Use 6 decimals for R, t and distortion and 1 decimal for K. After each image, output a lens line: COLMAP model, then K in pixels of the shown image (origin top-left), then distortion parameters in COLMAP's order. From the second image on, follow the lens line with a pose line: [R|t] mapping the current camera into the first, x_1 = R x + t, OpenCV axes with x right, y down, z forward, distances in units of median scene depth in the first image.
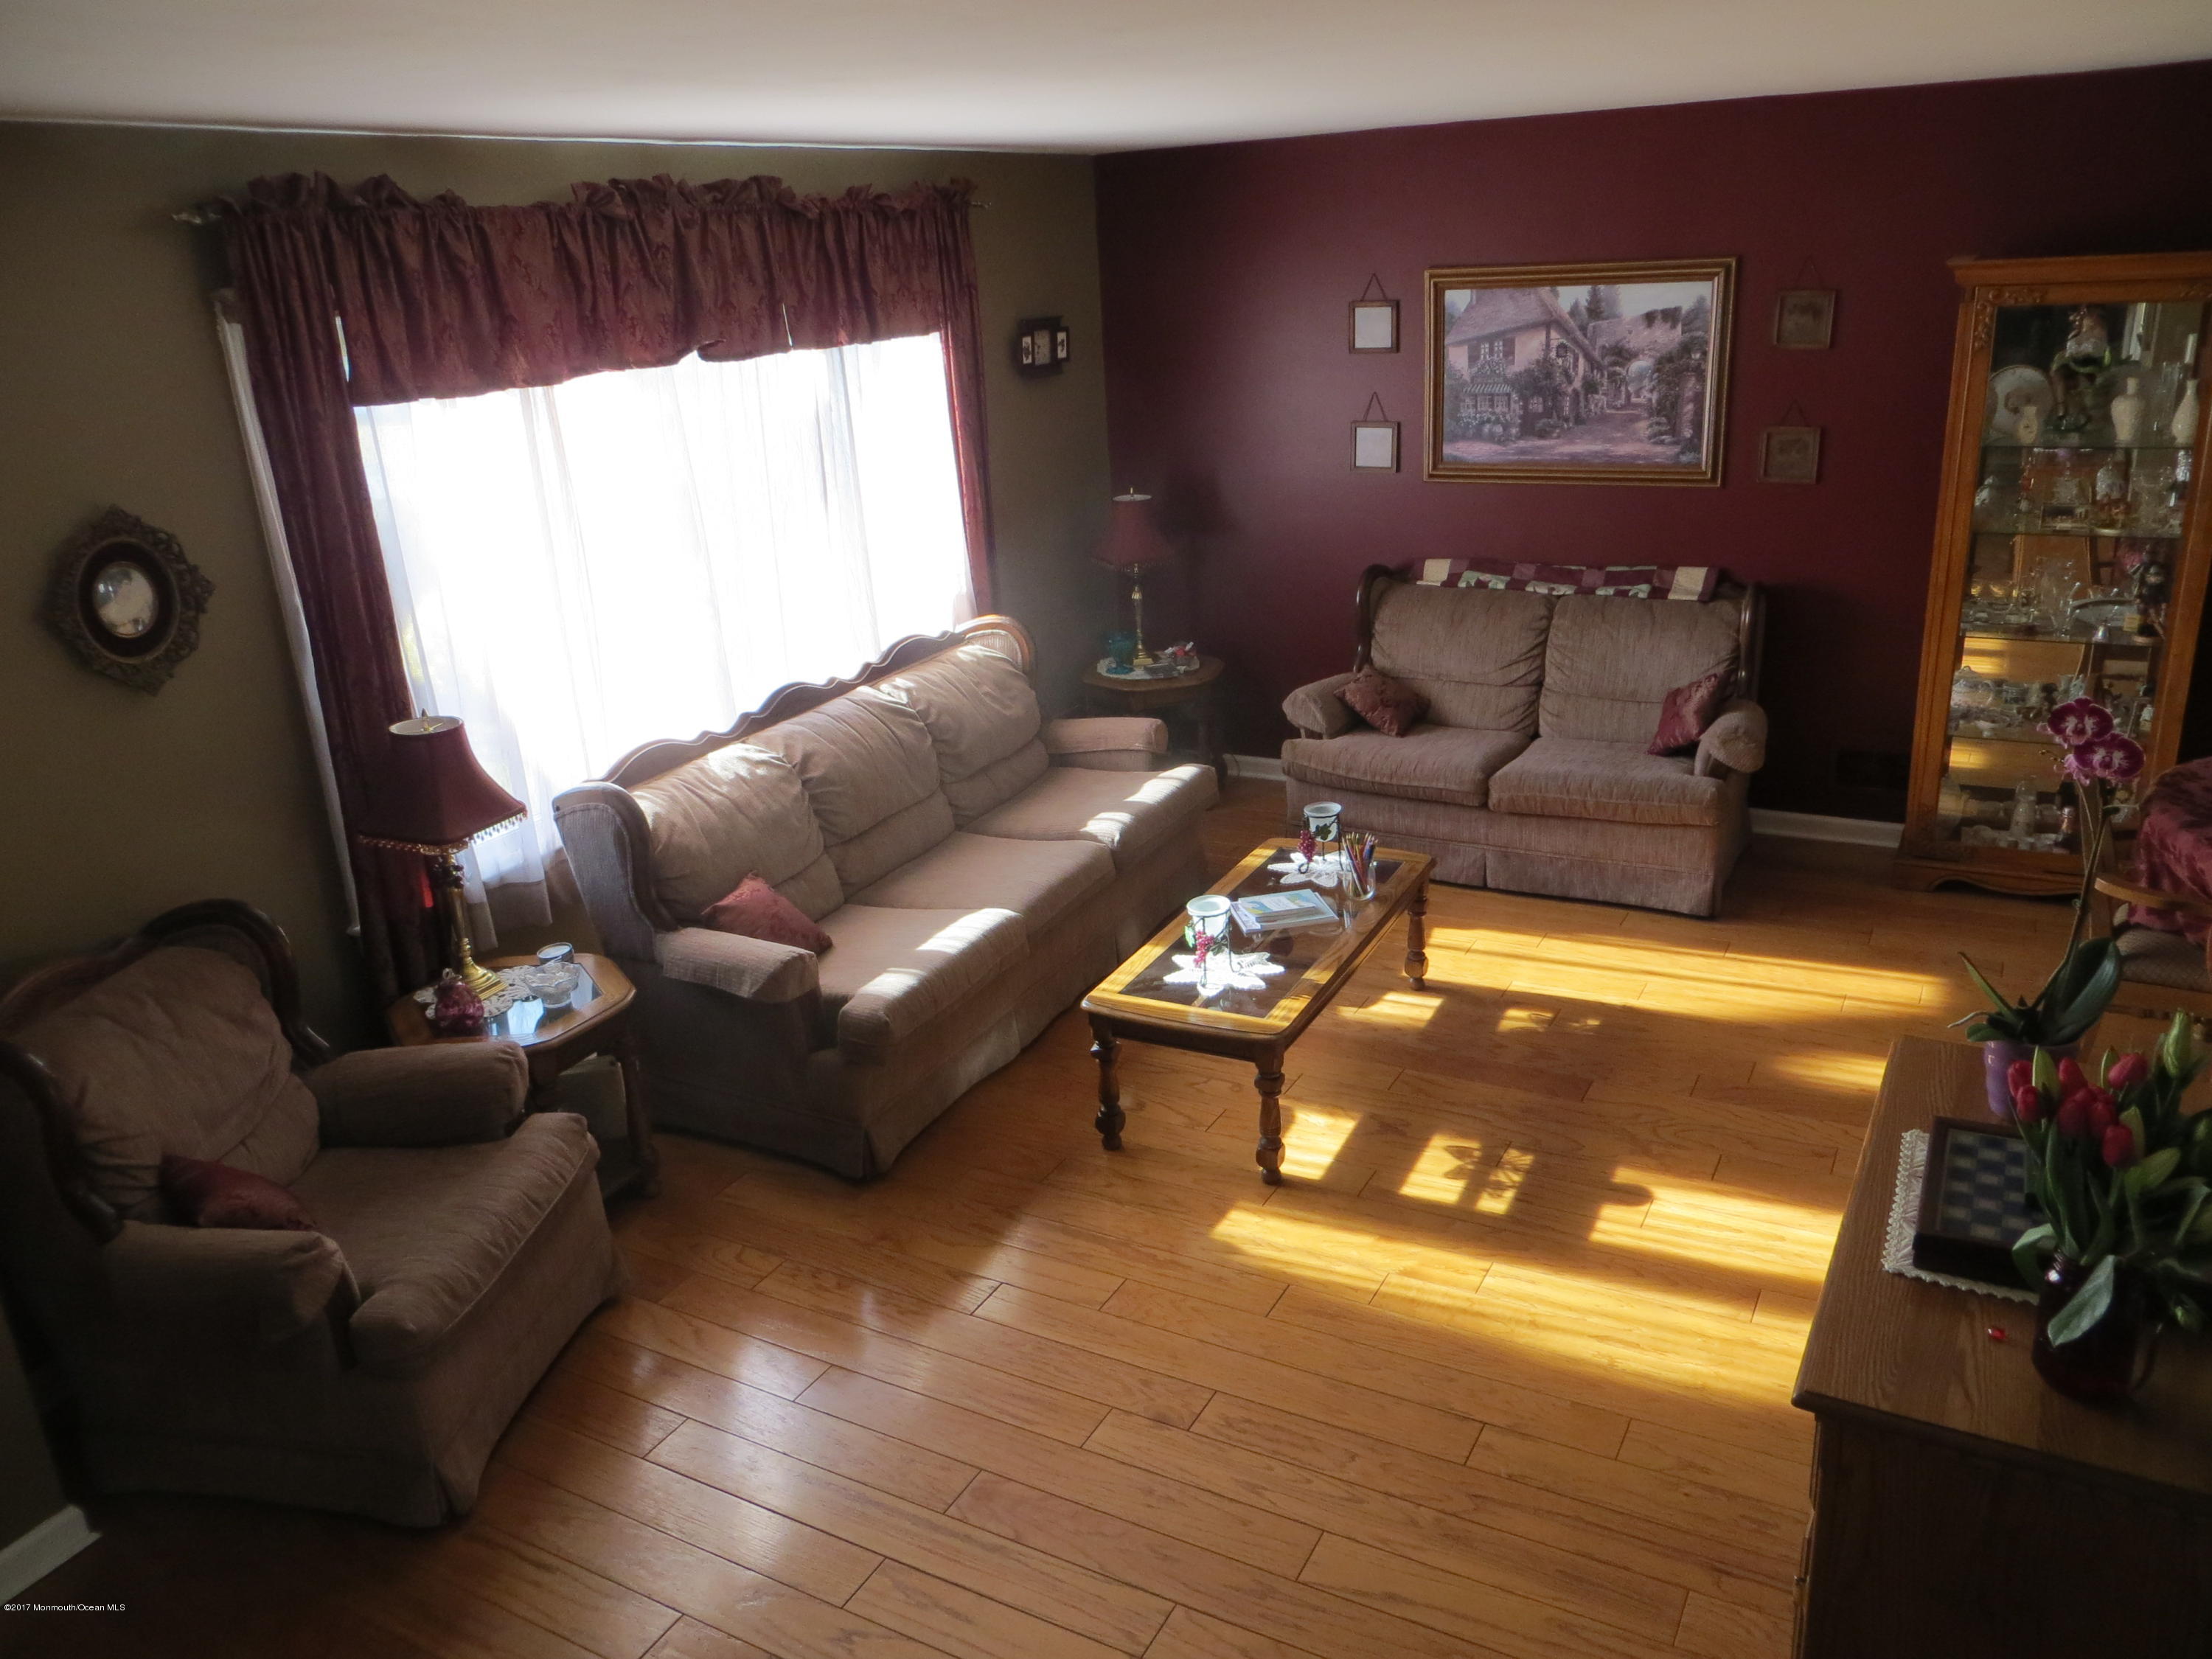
lens RADIAL K [[1663.7, 0, 1113.8], [0, 1663.7, 835.9], [0, 0, 1]] dist [-0.012263, -0.000355]
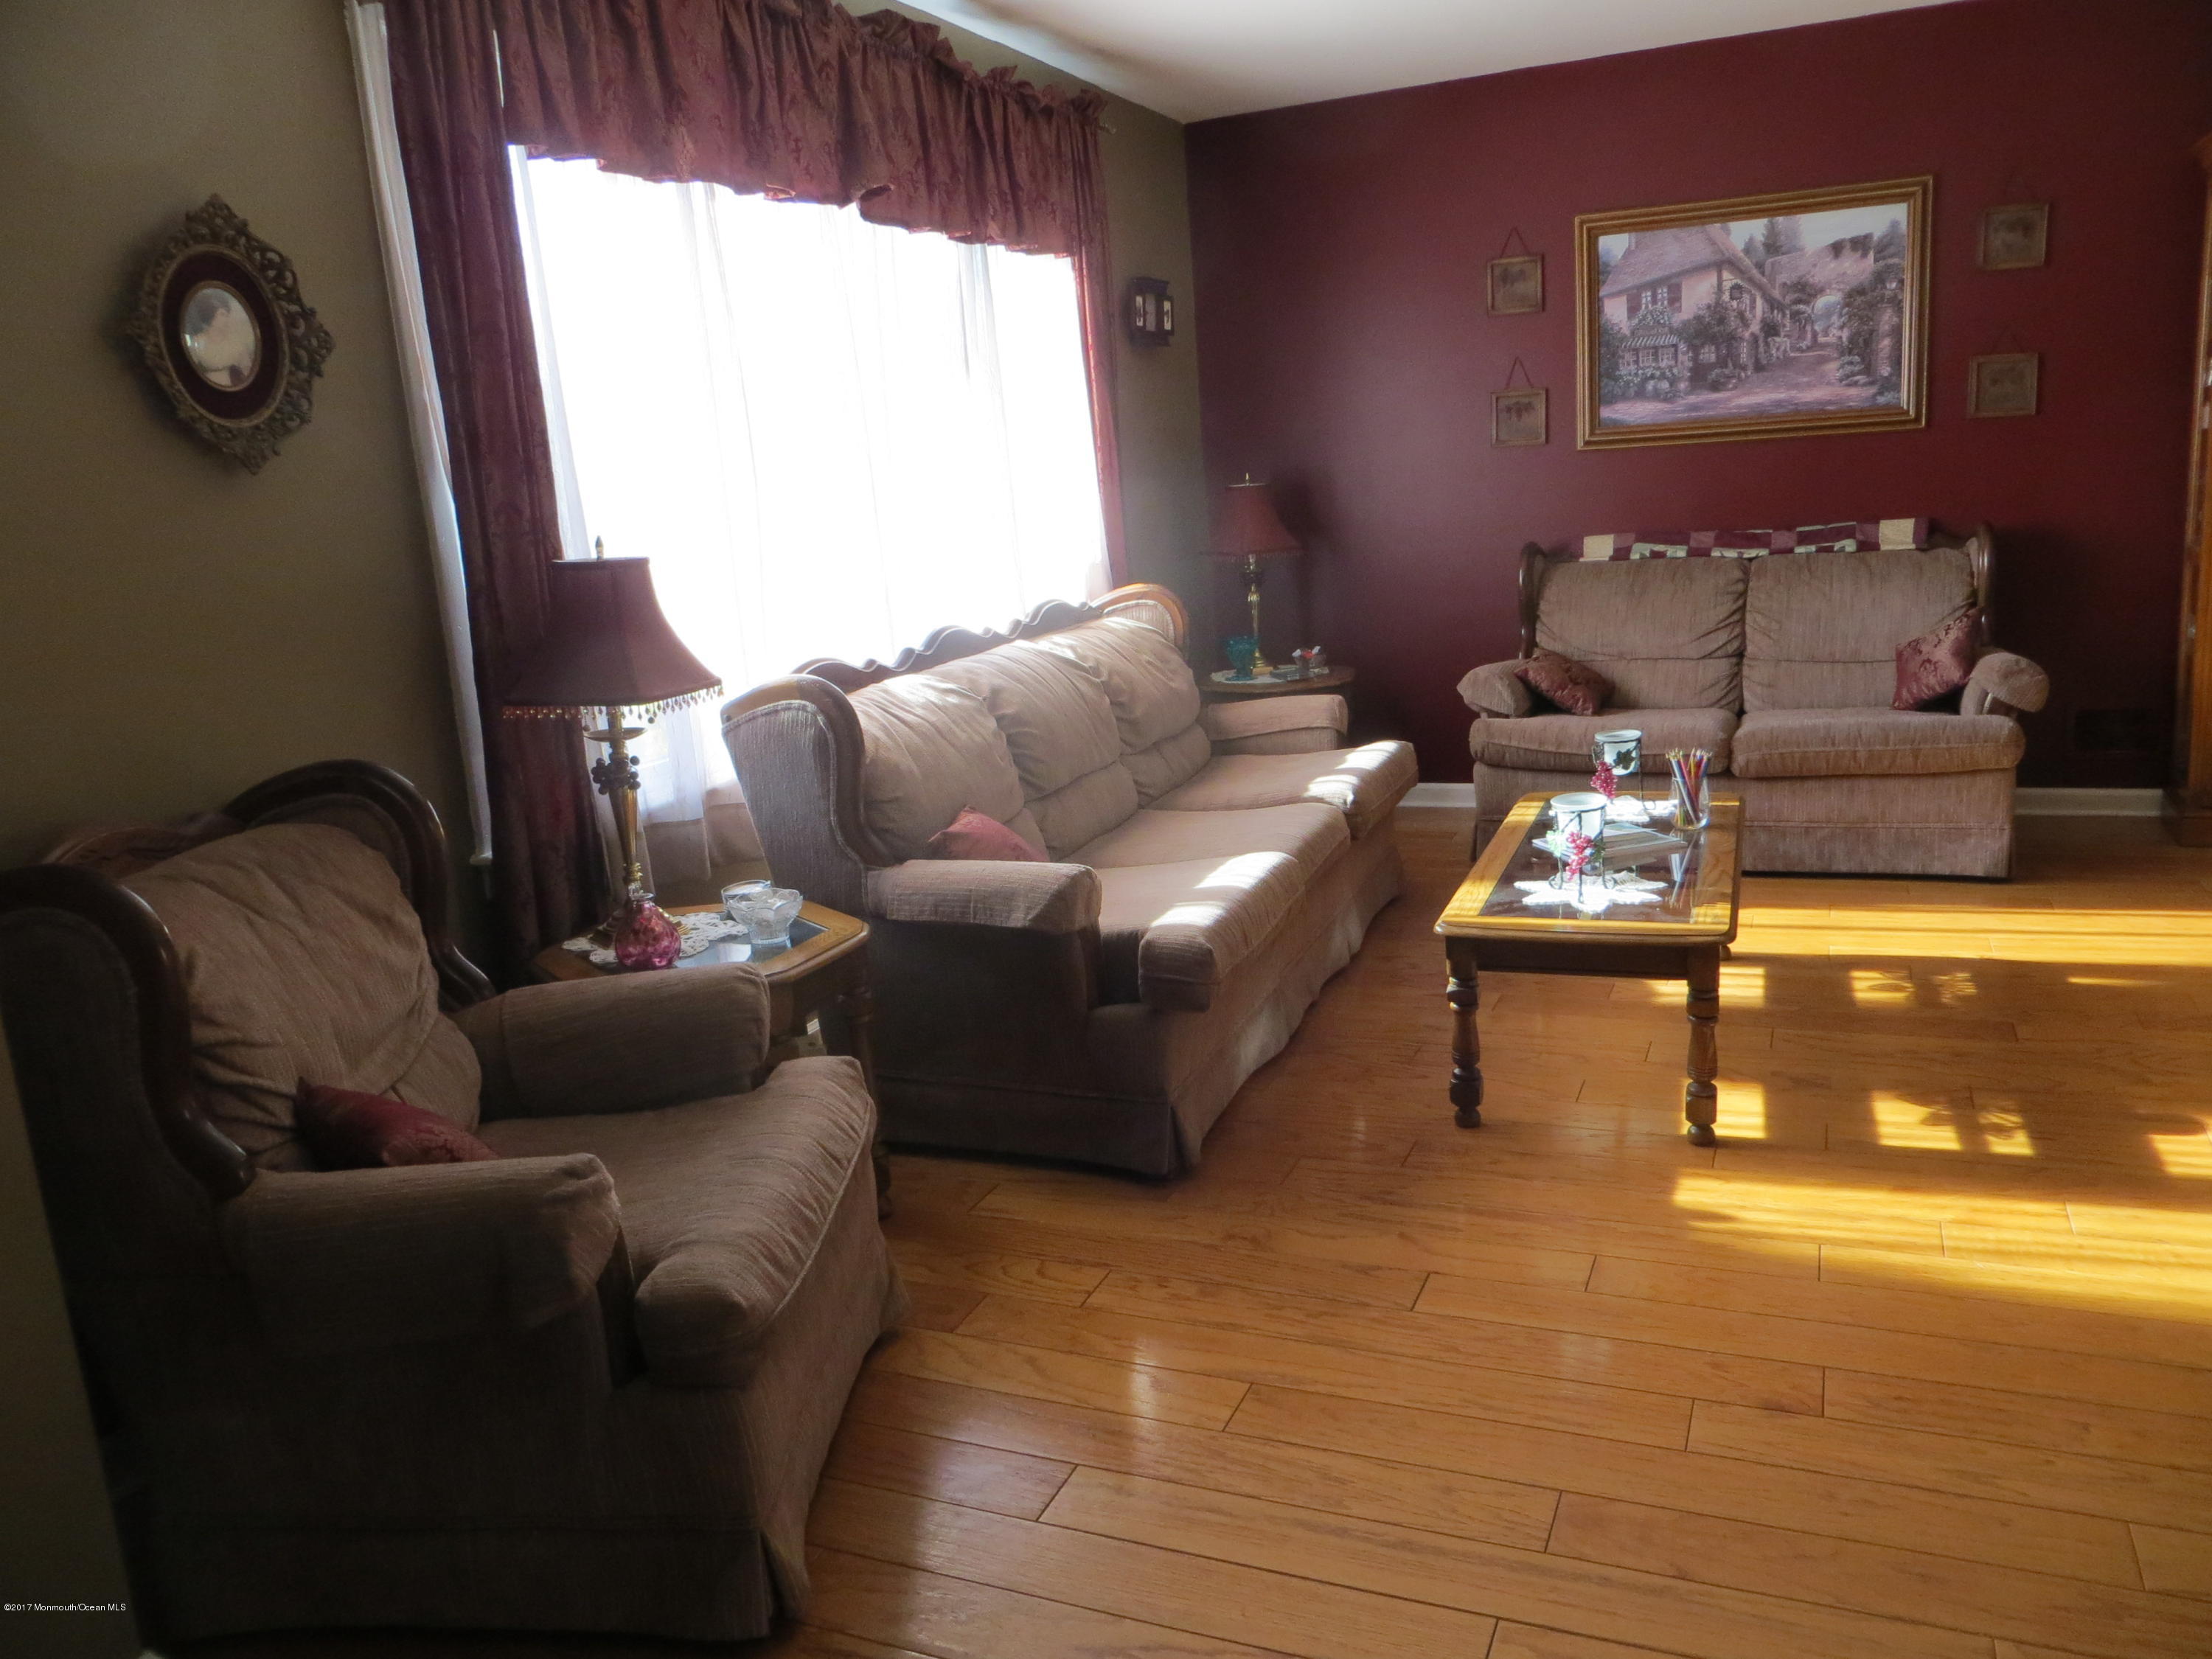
lens RADIAL K [[1663.7, 0, 1107.4], [0, 1663.7, 835.6], [0, 0, 1]] dist [-0.012263, -0.000355]
pose [[0.995118, -0.037949, 0.091110, -0.234135], [0.049829, 0.990013, -0.131878, 0.148108], [-0.085195, 0.135774, 0.987070, 0.236259]]
